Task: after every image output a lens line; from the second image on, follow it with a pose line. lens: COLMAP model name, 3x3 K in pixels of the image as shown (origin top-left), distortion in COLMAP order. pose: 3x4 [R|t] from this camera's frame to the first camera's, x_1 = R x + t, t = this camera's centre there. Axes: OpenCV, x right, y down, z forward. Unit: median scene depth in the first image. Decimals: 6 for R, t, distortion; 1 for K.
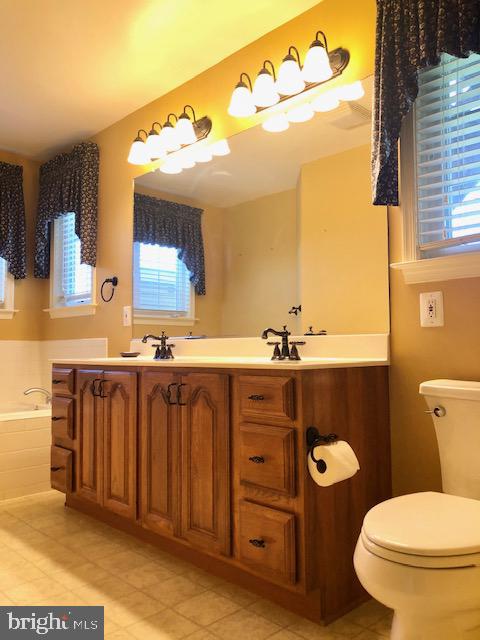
lens RADIAL K [[520.3, 0, 238.7], [0, 520.3, 316.0], [0, 0, 1]] dist [0.008799, -0.013009]
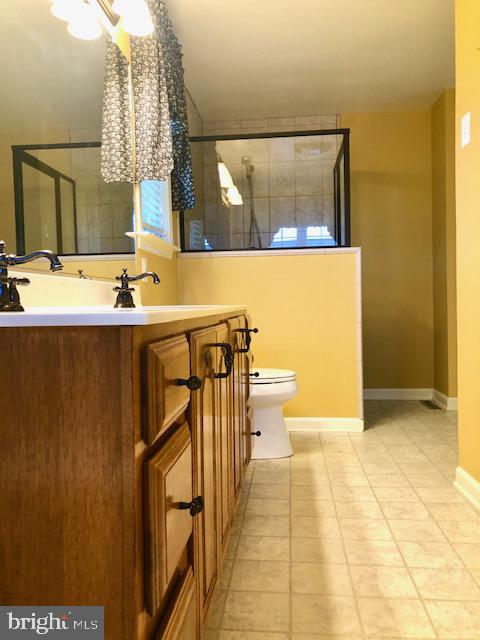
lens RADIAL K [[520.3, 0, 238.7], [0, 520.3, 316.0], [0, 0, 1]] dist [0.008799, -0.013009]
pose [[-0.650942, 0.001084, 0.759127, -0.659959], [-0.022928, 0.999515, -0.021087, 0.088716], [-0.758781, -0.031132, -0.650601, 1.139650]]
